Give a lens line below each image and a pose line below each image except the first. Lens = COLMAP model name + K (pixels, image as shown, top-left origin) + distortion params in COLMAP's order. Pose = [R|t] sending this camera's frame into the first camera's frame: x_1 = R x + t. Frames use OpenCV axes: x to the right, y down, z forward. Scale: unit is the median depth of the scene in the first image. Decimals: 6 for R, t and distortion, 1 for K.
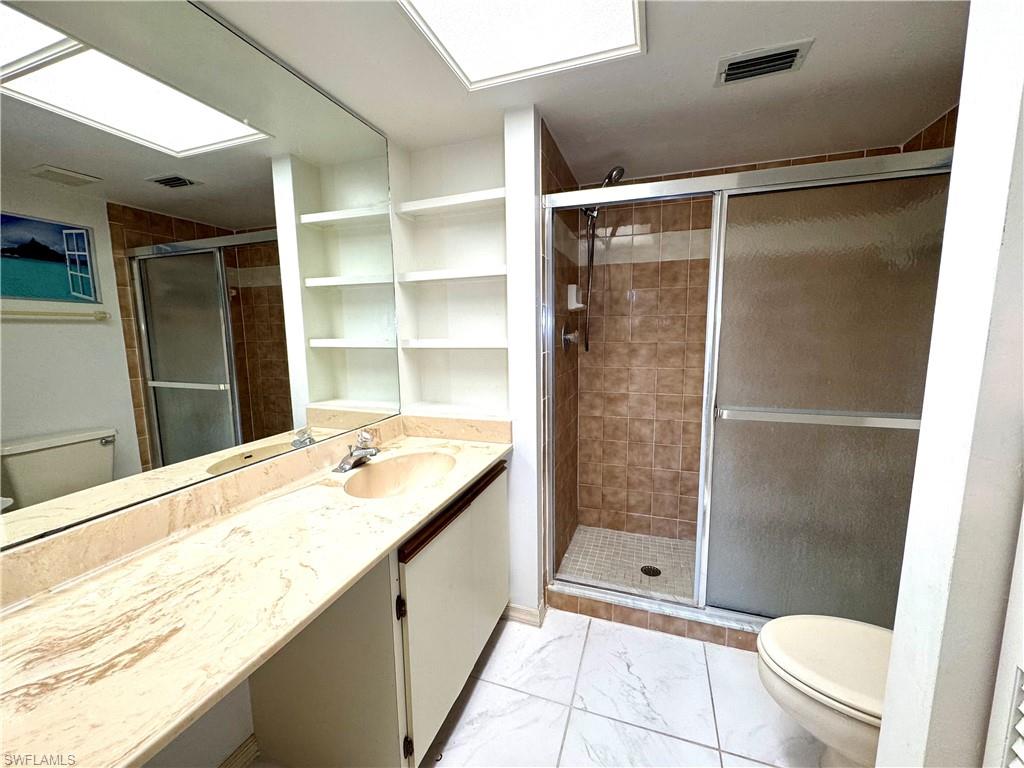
lens RADIAL K [[405.5, 0, 512.6], [0, 405.5, 385.0], [0, 0, 1]] dist [-0.005953, 0.000278]
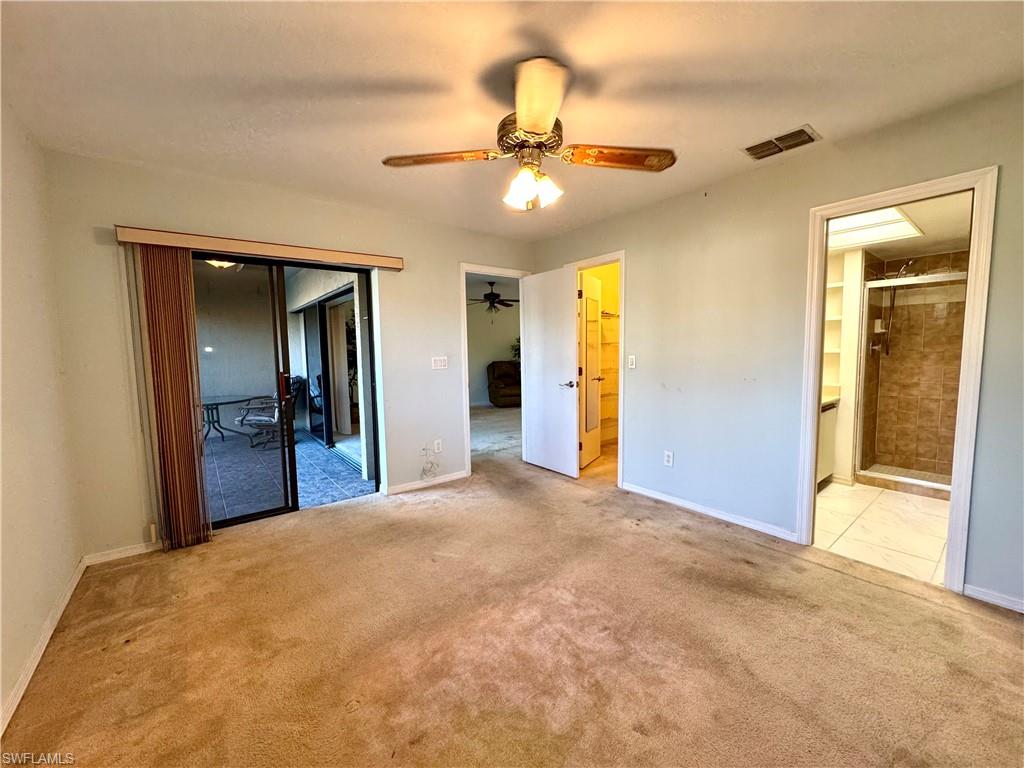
lens RADIAL K [[405.5, 0, 512.6], [0, 405.5, 385.0], [0, 0, 1]] dist [-0.005953, 0.000278]
pose [[0.844777, 0.042947, -0.533392, -0.236038], [-0.064827, 0.997646, -0.022345, 0.175285], [0.531177, 0.053455, 0.845573, -1.257899]]
